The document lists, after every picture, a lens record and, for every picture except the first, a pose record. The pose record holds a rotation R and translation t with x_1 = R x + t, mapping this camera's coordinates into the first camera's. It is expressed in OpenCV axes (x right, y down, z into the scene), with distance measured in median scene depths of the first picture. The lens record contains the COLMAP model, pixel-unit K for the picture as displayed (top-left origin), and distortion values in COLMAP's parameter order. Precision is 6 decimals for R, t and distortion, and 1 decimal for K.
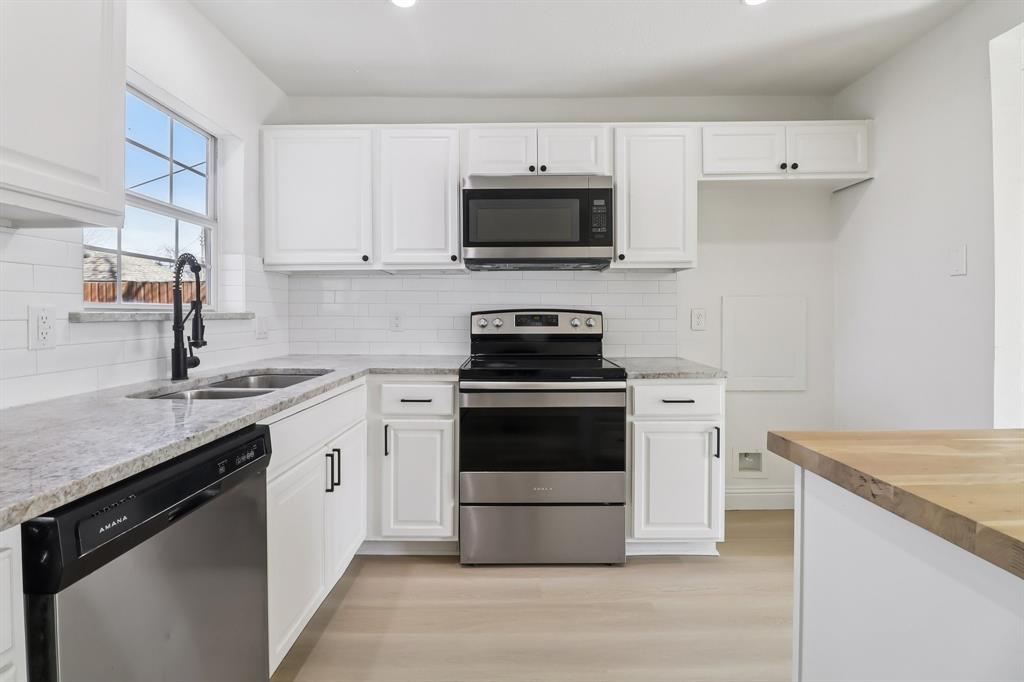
lens RADIAL K [[473.0, 0, 514.9], [0, 473.0, 320.2], [0, 0, 1]] dist [-0.002455, -0.000135]
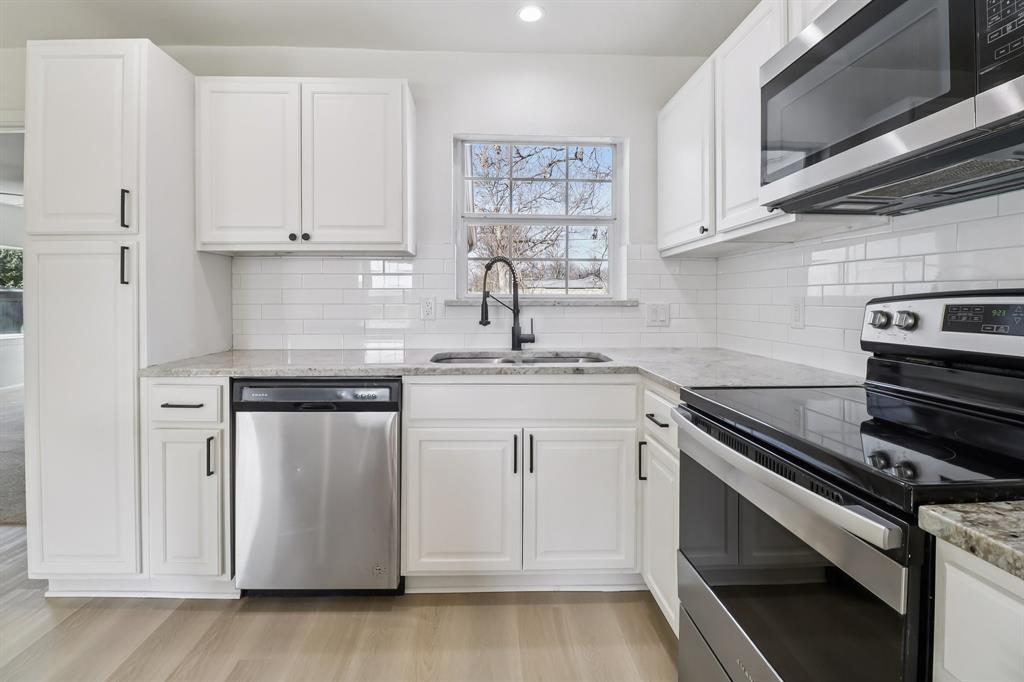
lens RADIAL K [[479.1, 0, 511.3], [0, 479.1, 307.7], [0, 0, 1]] dist [-0.004141, -0.000921]
pose [[0.049817, 0.012418, -0.998681, 0.454545], [-0.017310, 0.999783, 0.011569, -0.007138], [0.998608, 0.016710, 0.050021, 0.652179]]
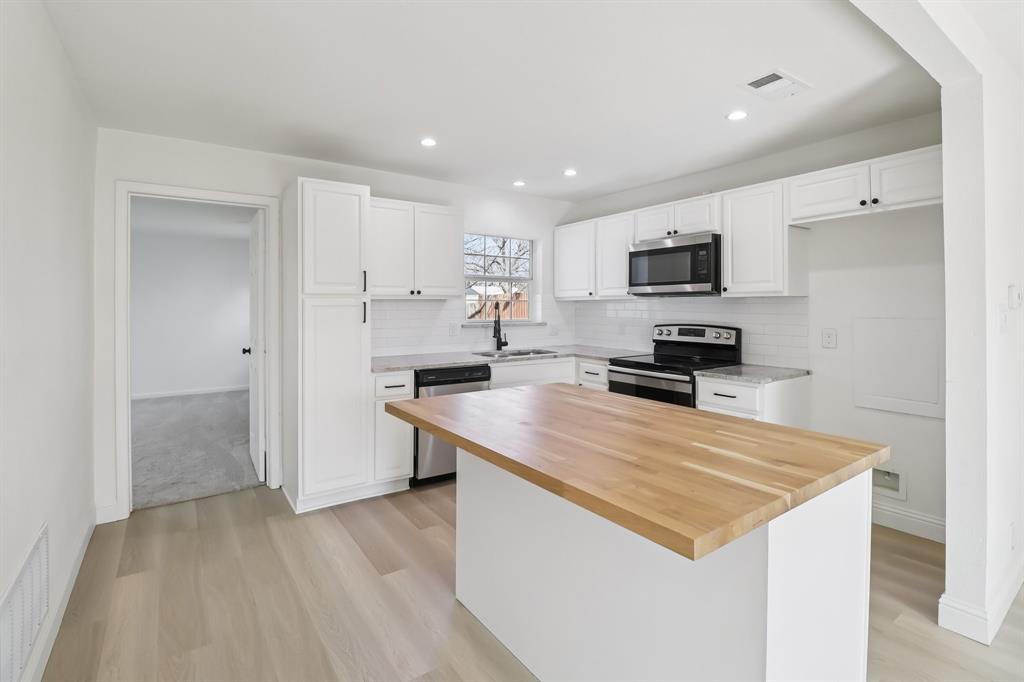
lens RADIAL K [[473.0, 0, 514.9], [0, 473.0, 320.2], [0, 0, 1]] dist [-0.002455, -0.000135]
pose [[0.583090, 0.026474, -0.811976, 0.988343], [-0.016355, 0.999649, 0.020848, -0.063524], [0.812243, 0.001123, 0.583318, -0.292063]]
